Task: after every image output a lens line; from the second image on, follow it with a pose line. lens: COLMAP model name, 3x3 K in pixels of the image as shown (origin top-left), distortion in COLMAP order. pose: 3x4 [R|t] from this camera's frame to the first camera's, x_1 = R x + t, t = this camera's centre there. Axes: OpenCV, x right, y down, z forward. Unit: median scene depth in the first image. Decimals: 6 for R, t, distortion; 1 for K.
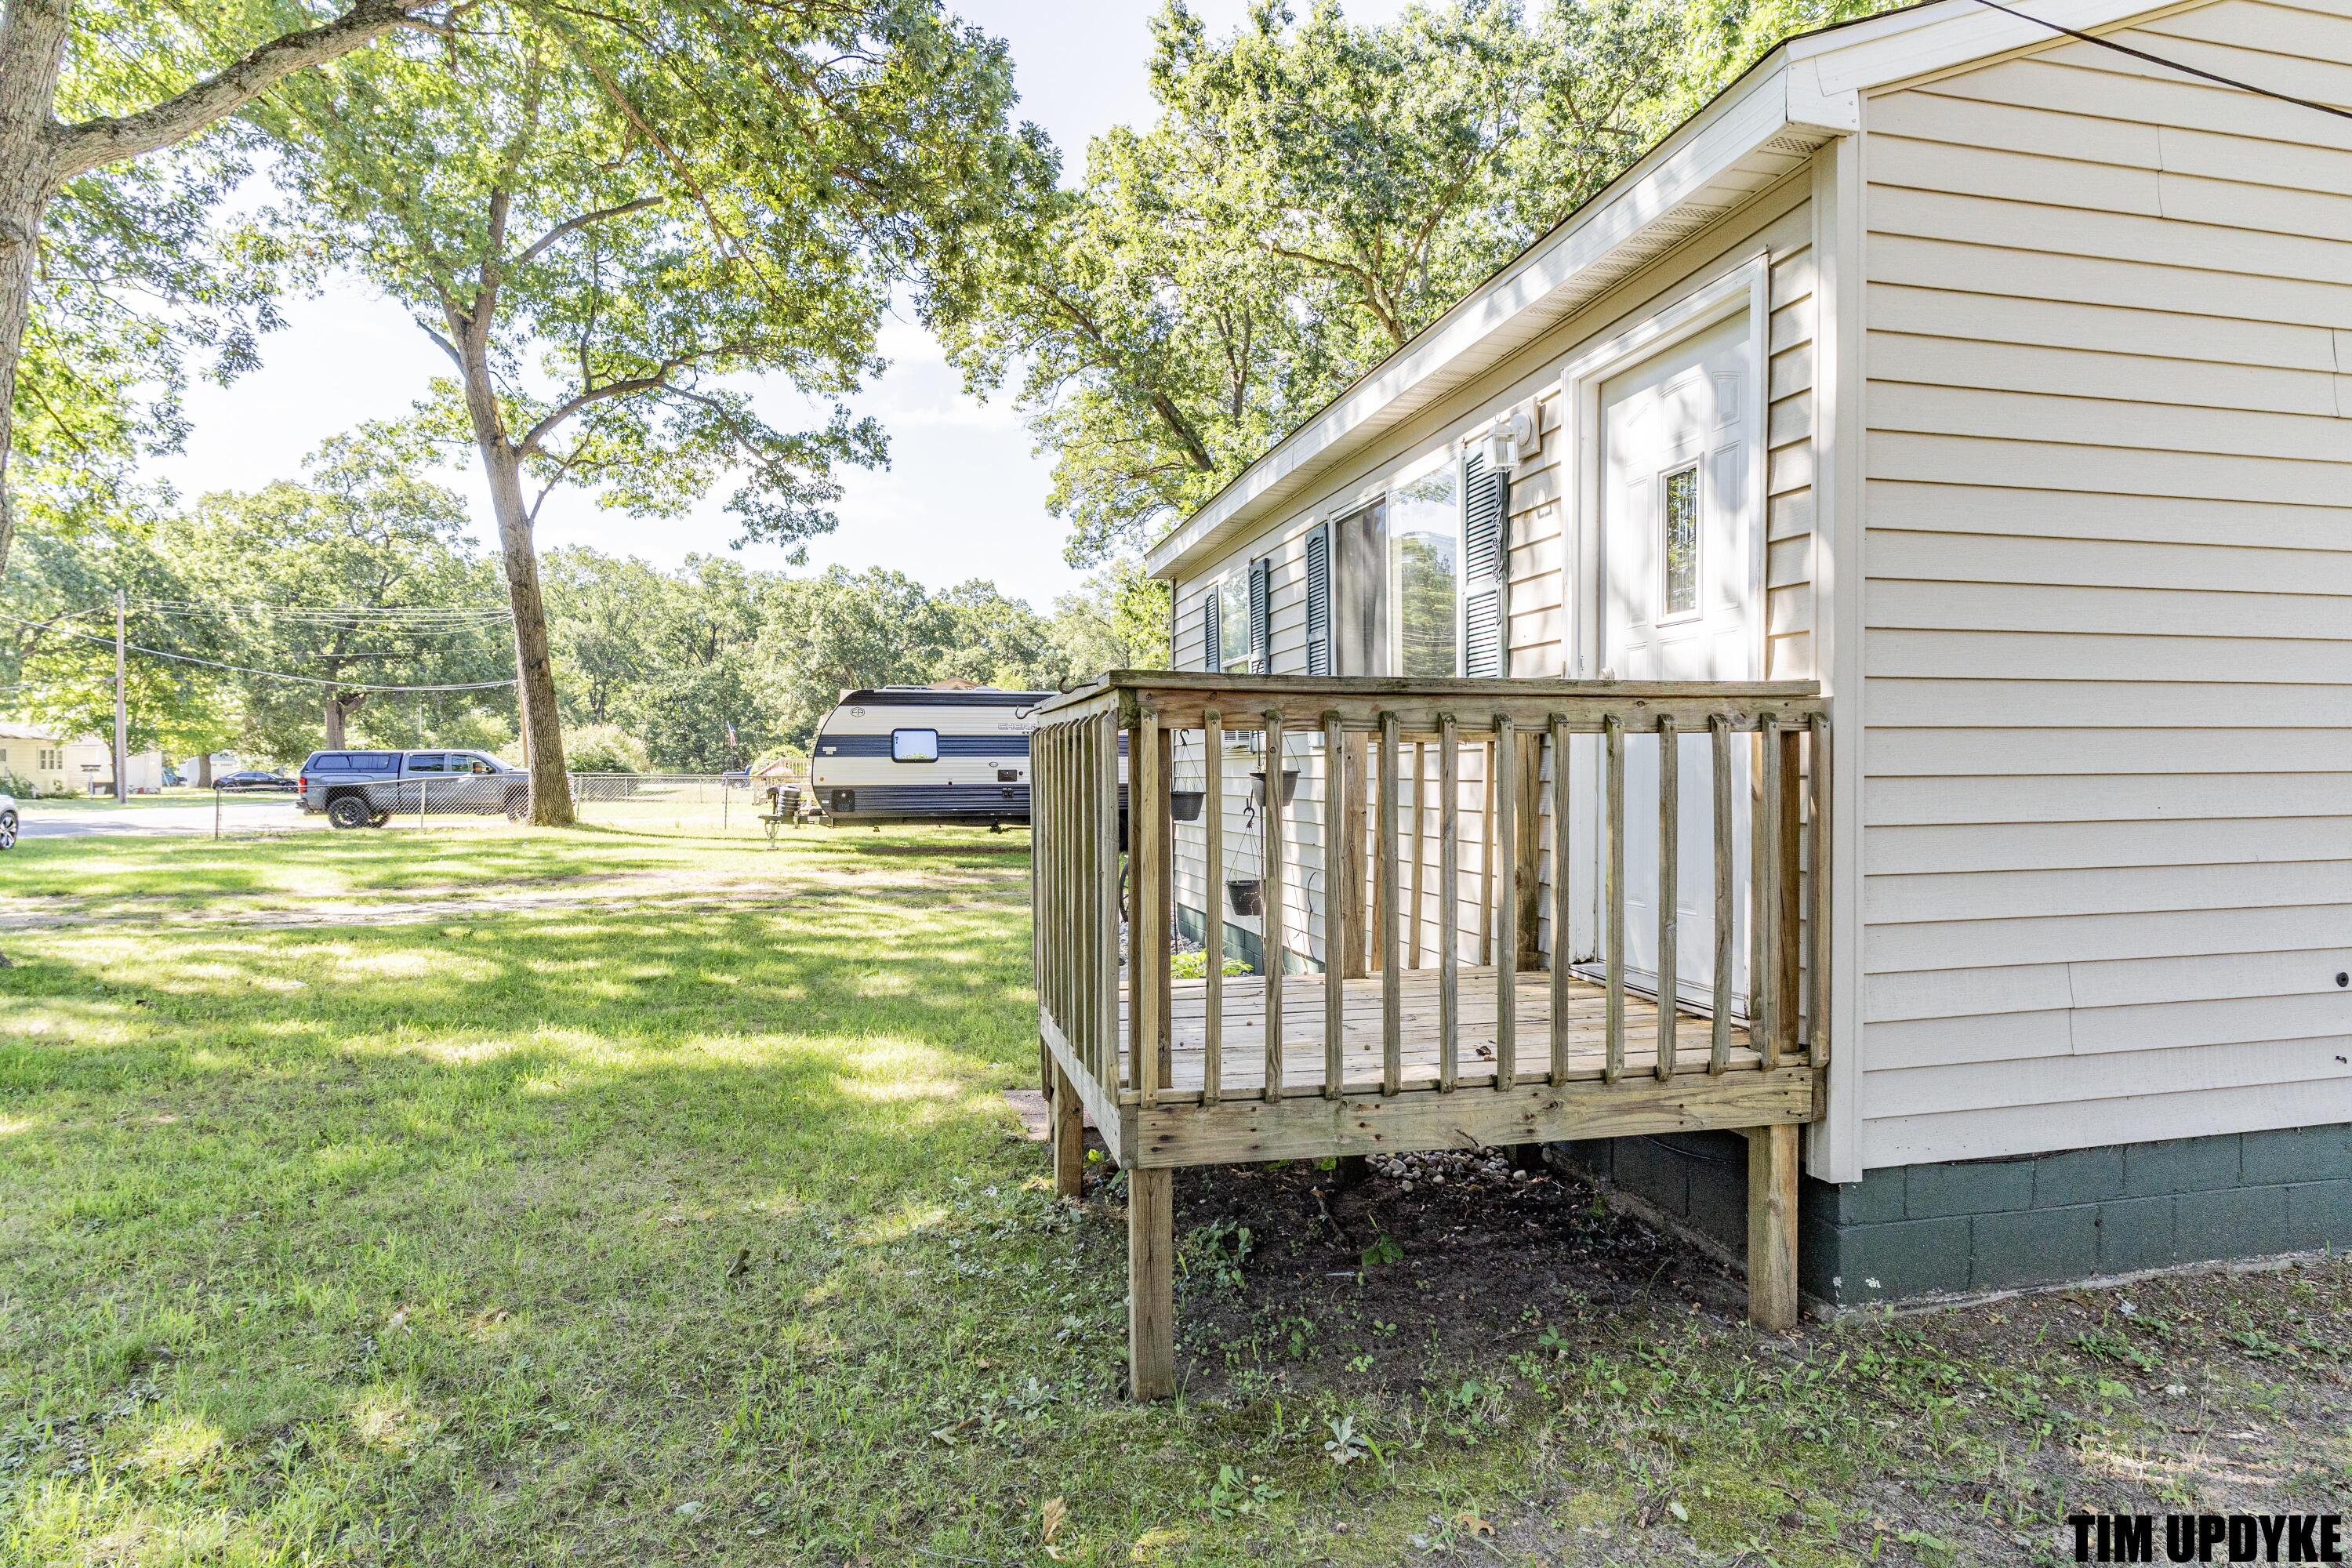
lens RADIAL K [[1329.3, 0, 1225.0], [0, 1329.3, 771.8], [0, 0, 1]] dist [0.004204, 0.002873]
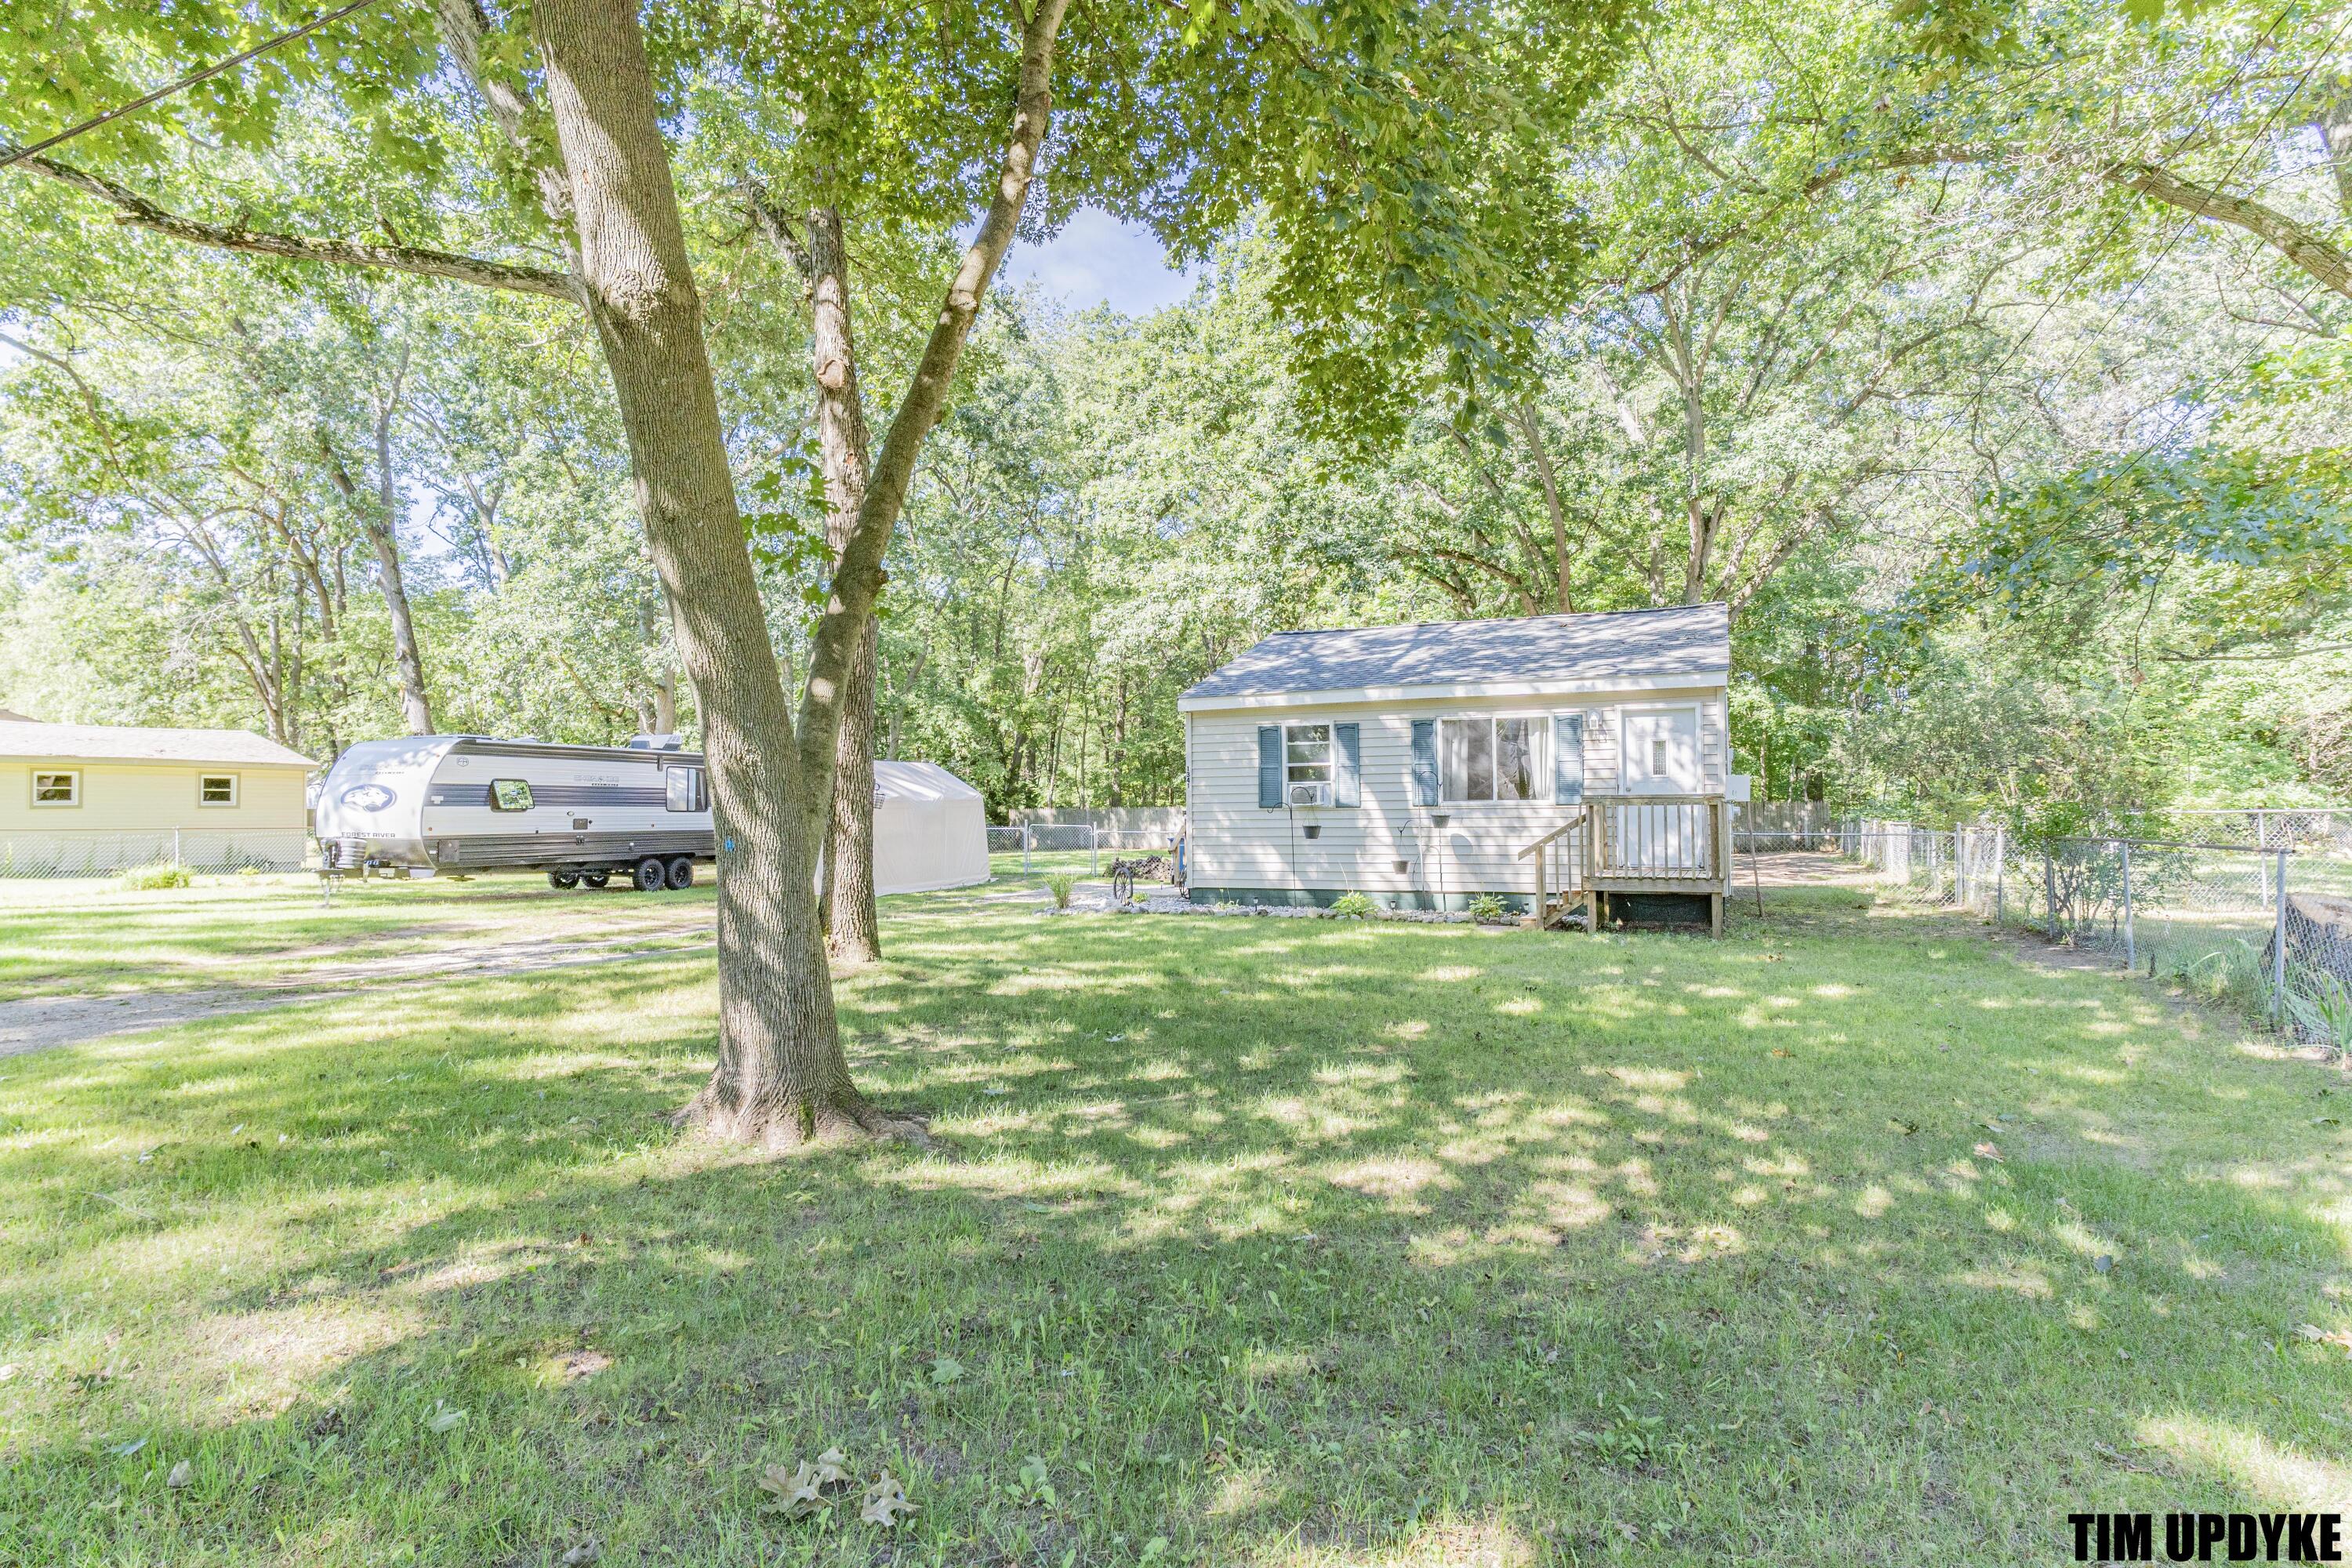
lens RADIAL K [[1329.3, 0, 1225.0], [0, 1329.3, 771.8], [0, 0, 1]] dist [0.004204, 0.002873]
pose [[0.568895, 0.025600, 0.822011, -4.468138], [0.006228, 0.999353, -0.035433, 0.010617], [-0.822386, 0.025277, 0.568368, -0.243149]]
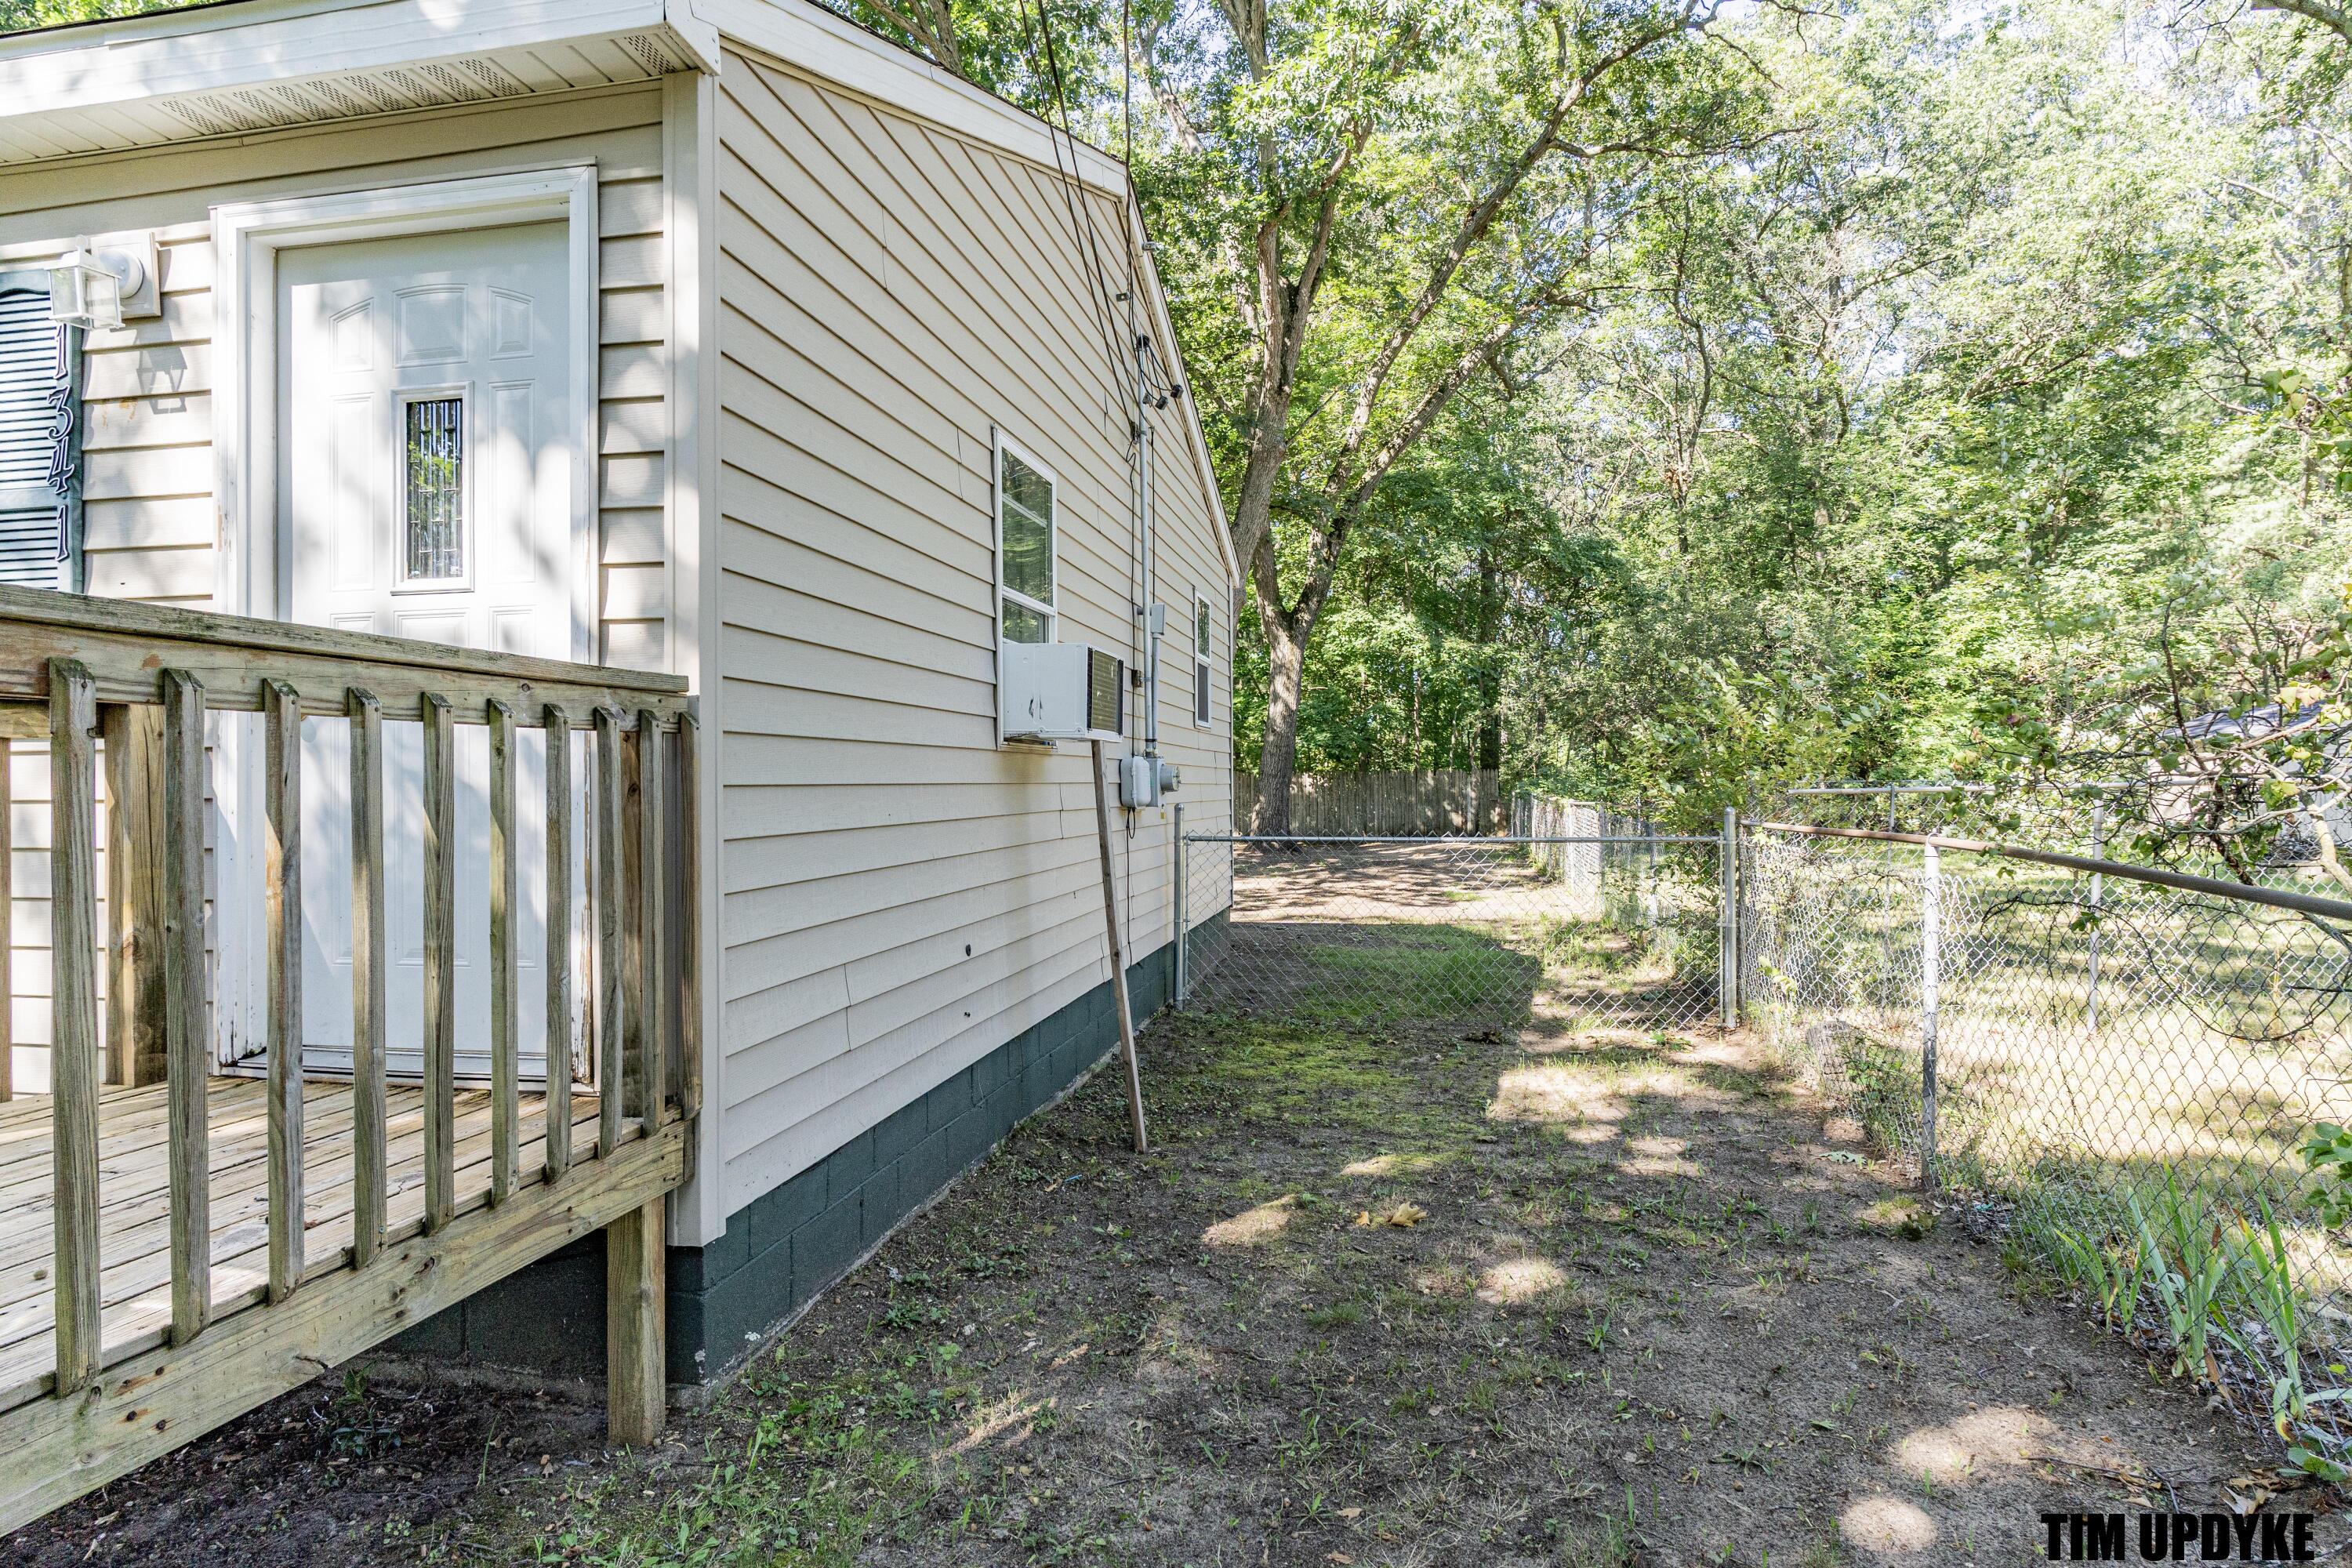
lens RADIAL K [[1271.5, 0, 1171.3], [0, 1271.5, 780.8], [0, 0, 1]] dist [-0.003295, 0.001320]
pose [[0.437756, 0.003321, 0.899088, -0.163942], [0.008760, 0.999930, -0.007959, 0.009840], [-0.899051, 0.011361, 0.437696, 0.344551]]
